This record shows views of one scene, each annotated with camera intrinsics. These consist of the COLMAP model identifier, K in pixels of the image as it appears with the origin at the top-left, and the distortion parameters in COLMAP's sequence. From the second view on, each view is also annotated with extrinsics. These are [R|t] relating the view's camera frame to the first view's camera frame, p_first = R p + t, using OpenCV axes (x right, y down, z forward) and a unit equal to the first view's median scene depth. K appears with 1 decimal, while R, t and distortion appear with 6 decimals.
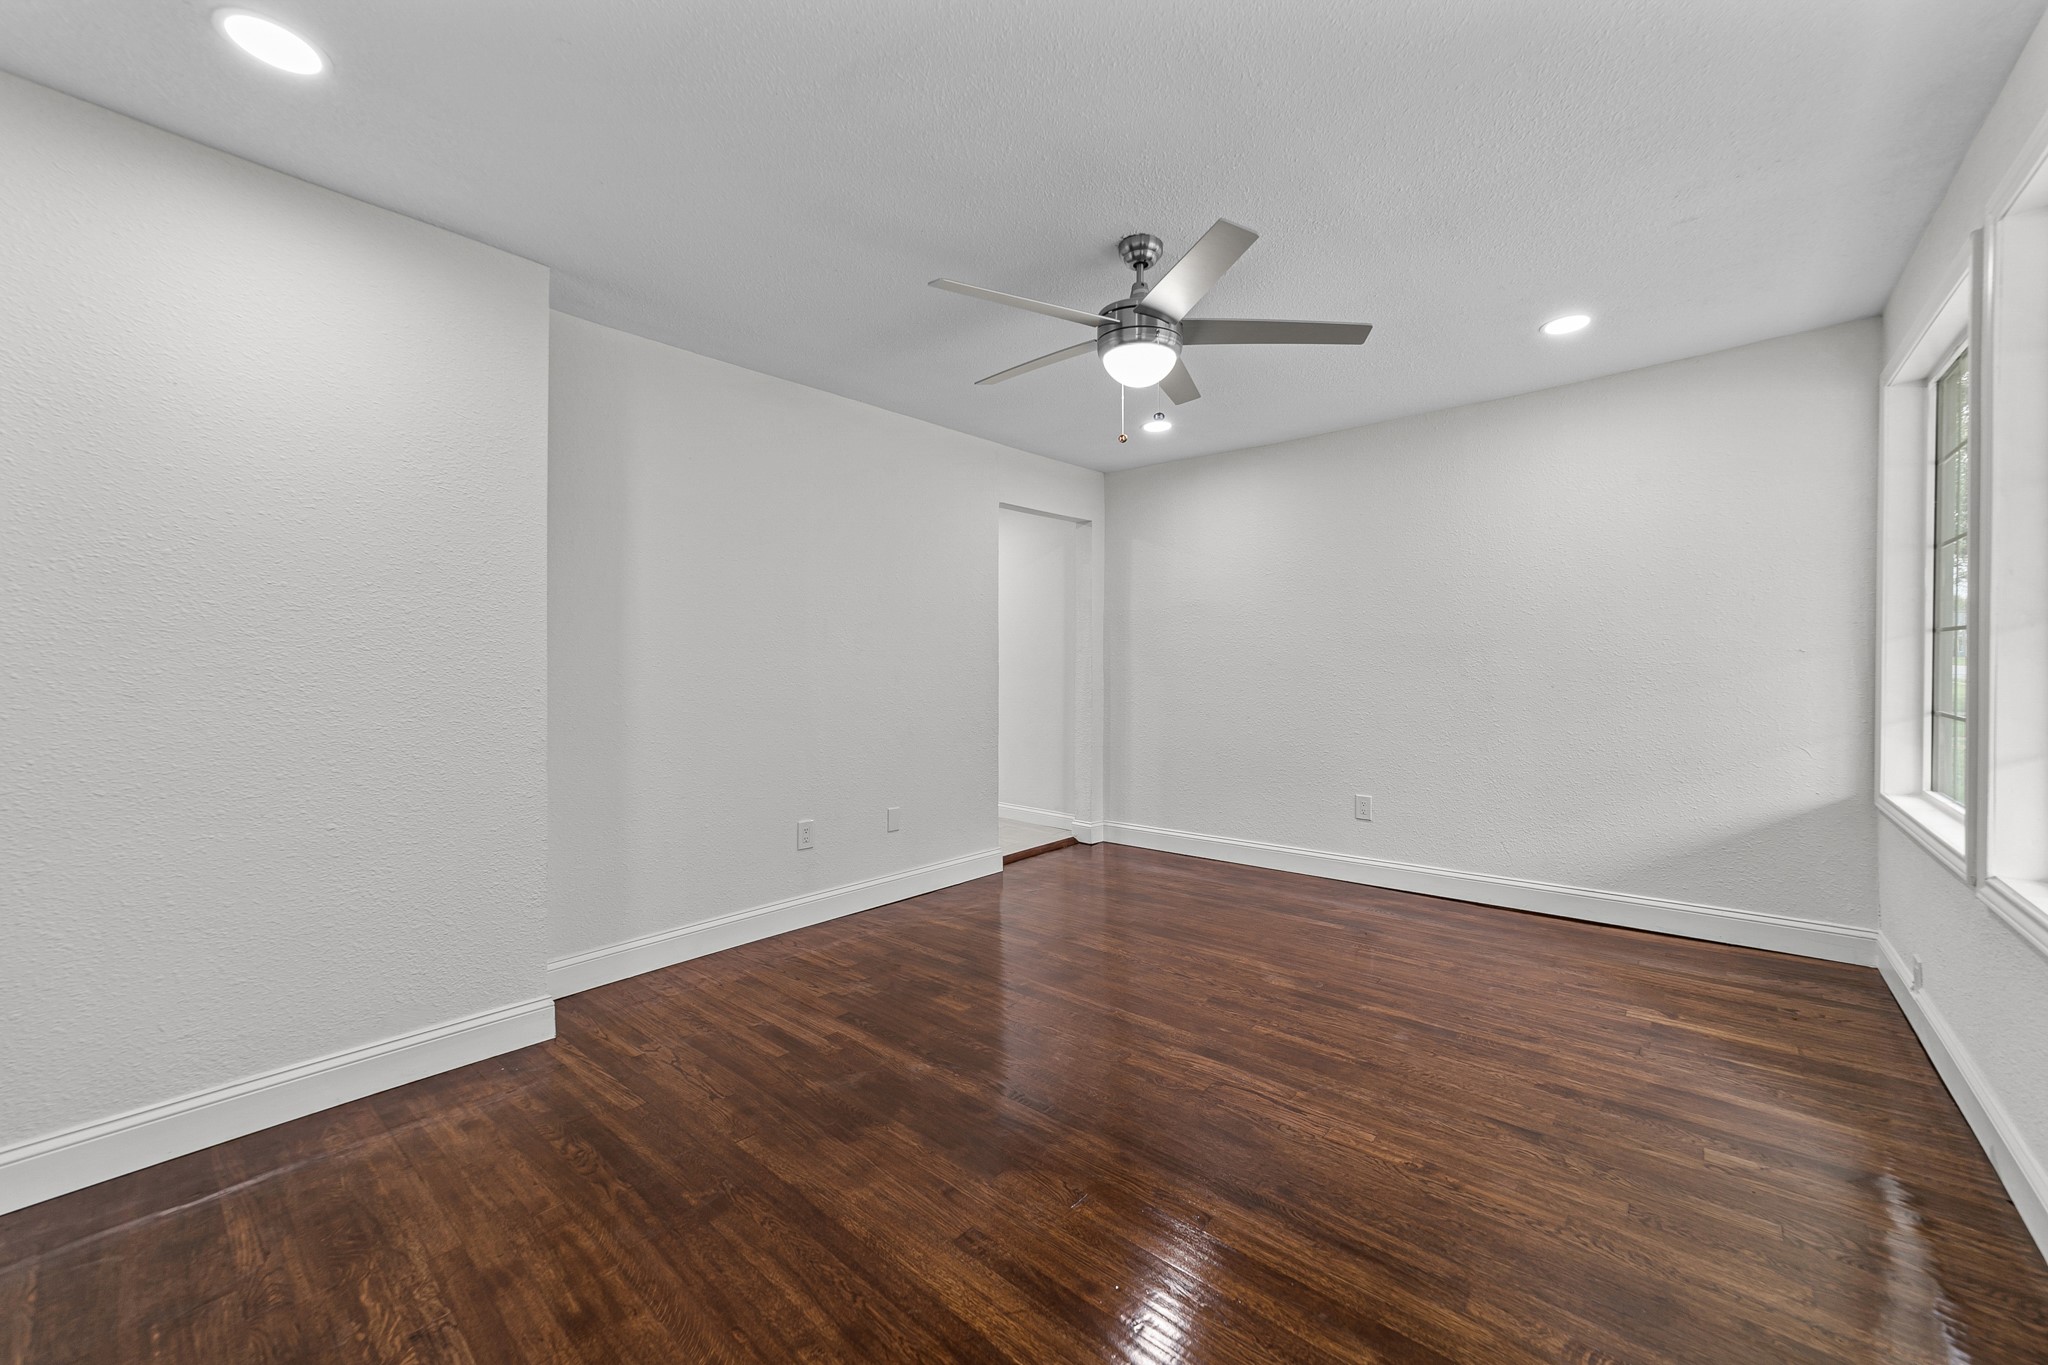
lens RADIAL K [[789.2, 0, 1034.7], [0, 789.2, 679.7], [0, 0, 1]] dist [-0.014881, 0.008611]
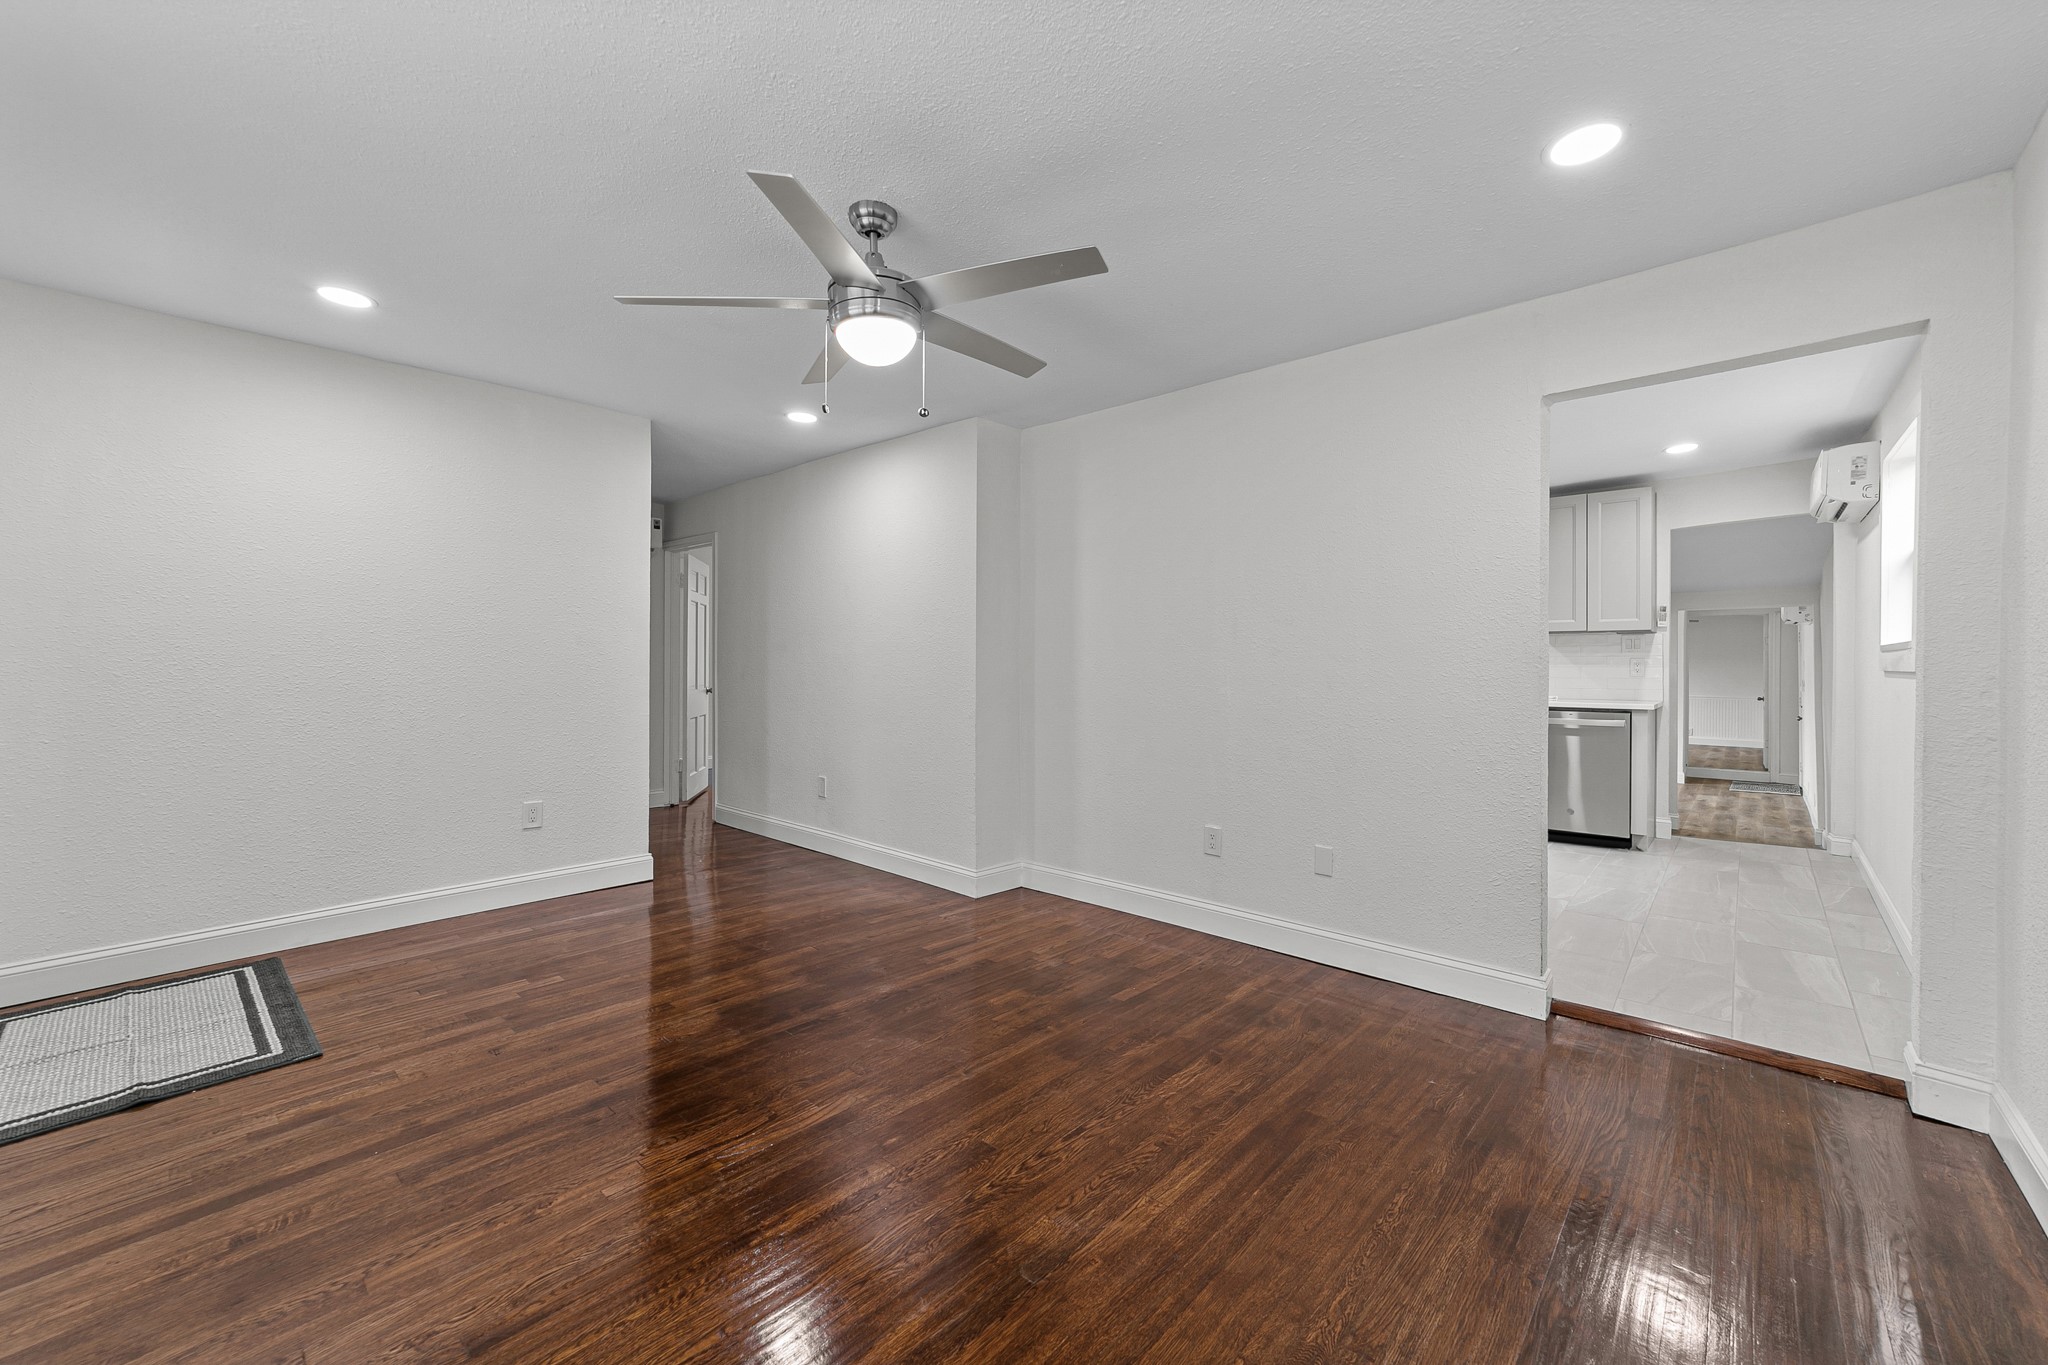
lens RADIAL K [[805.0, 0, 1037.7], [0, 805.0, 670.8], [0, 0, 1]] dist [-0.013863, 0.009642]
pose [[-0.015814, 0.012432, -0.999798, 1.089526], [-0.022815, 0.999658, 0.012791, -0.032961], [0.999615, 0.023013, -0.015525, 1.220111]]
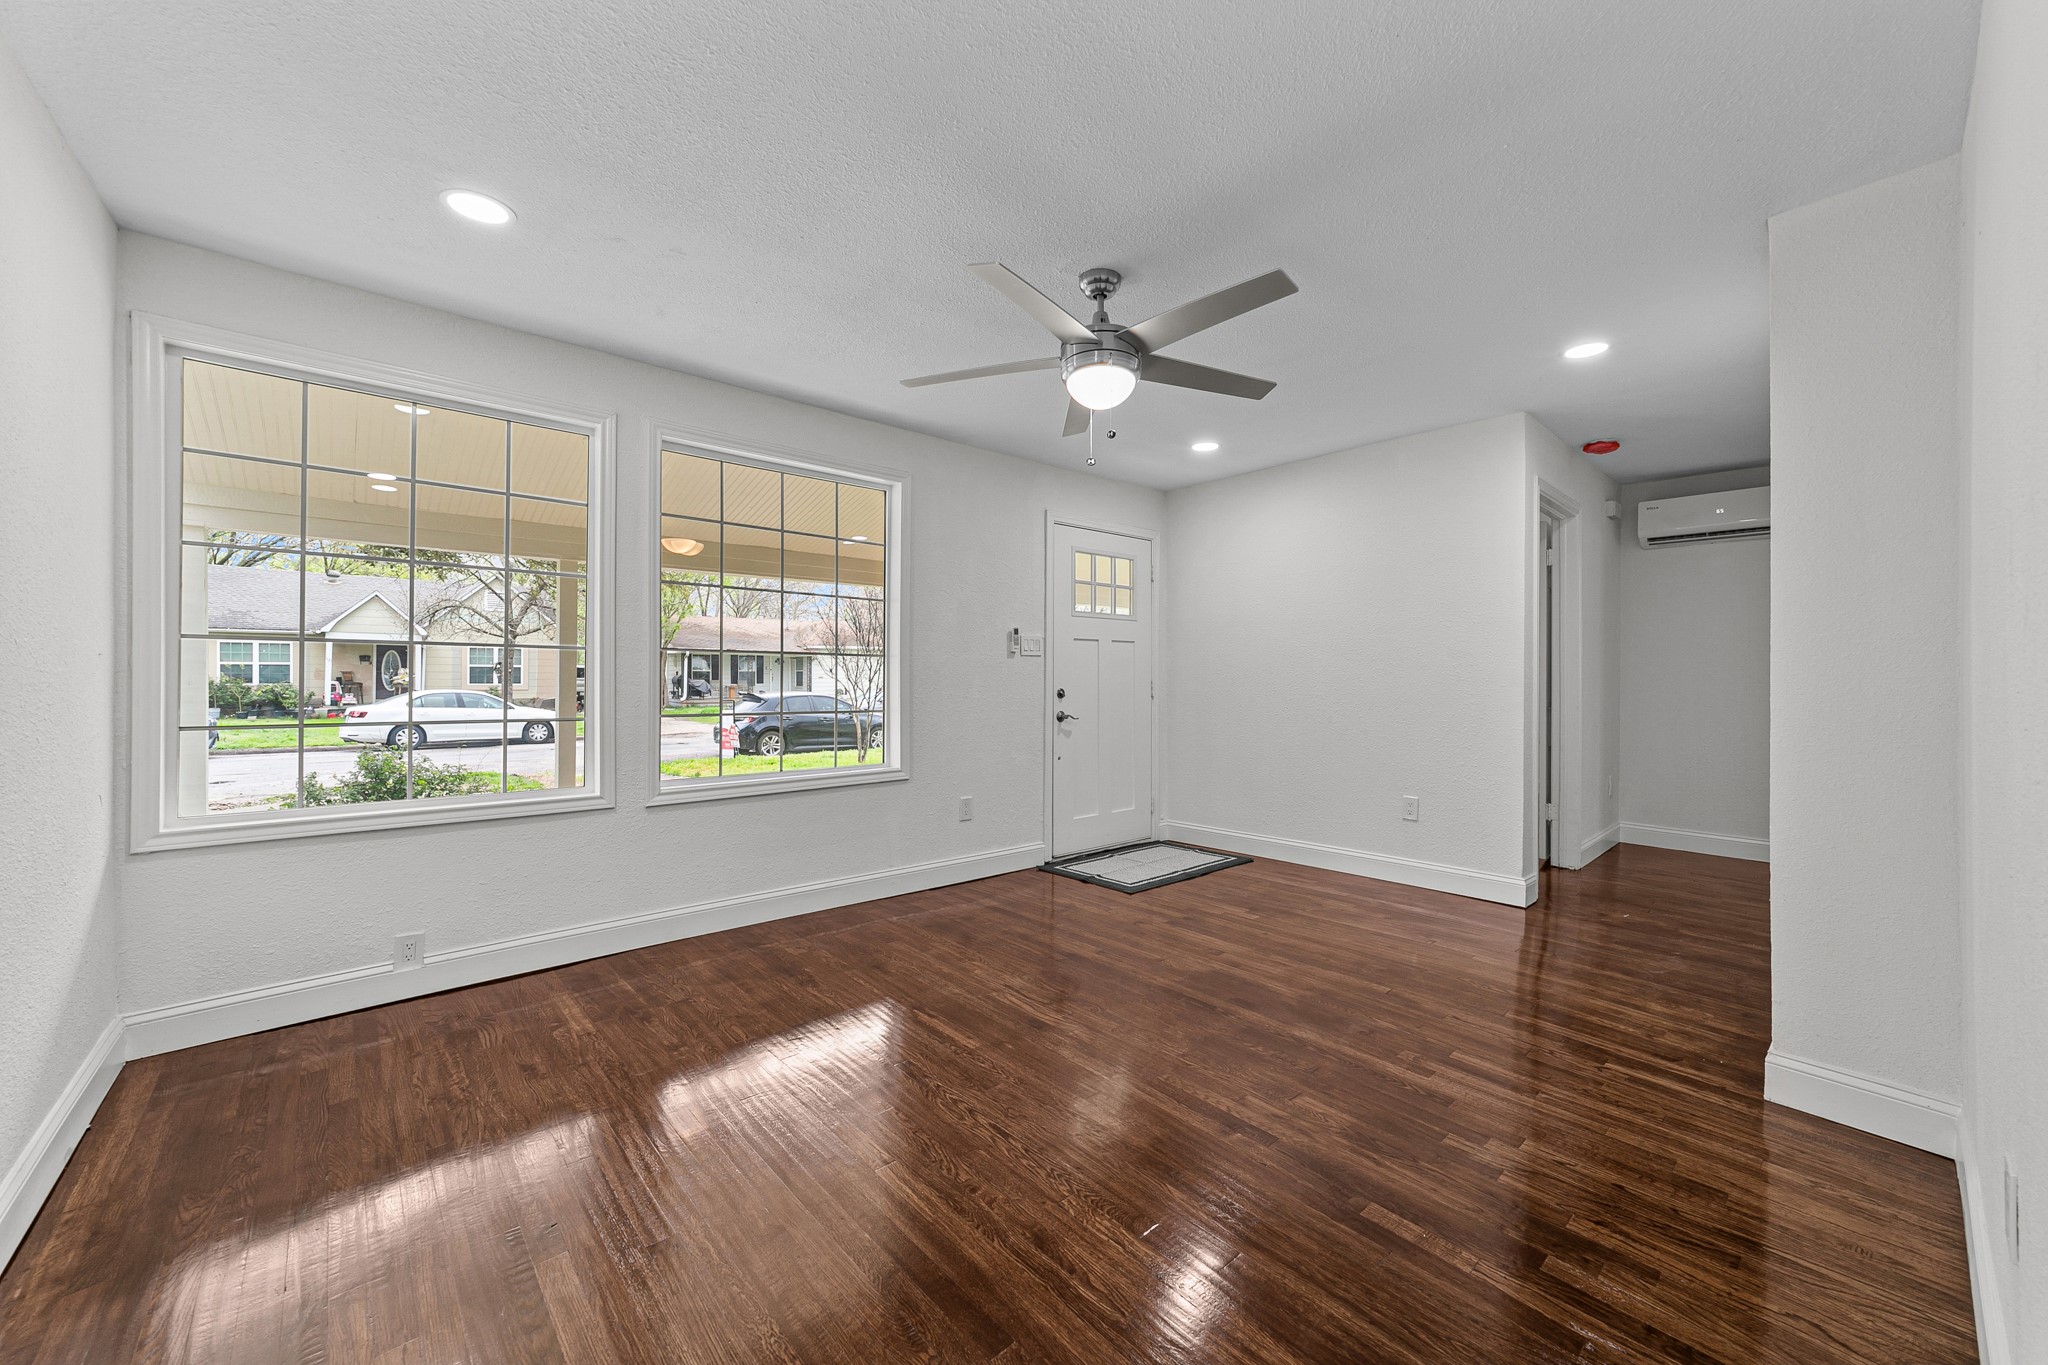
lens RADIAL K [[789.2, 0, 1034.7], [0, 789.2, 679.7], [0, 0, 1]] dist [-0.014881, 0.008611]
pose [[-0.992610, 0.001845, 0.121334, 0.095087], [0.004480, 0.999760, 0.021443, -0.033839], [-0.121265, 0.021828, -0.992380, 2.086463]]
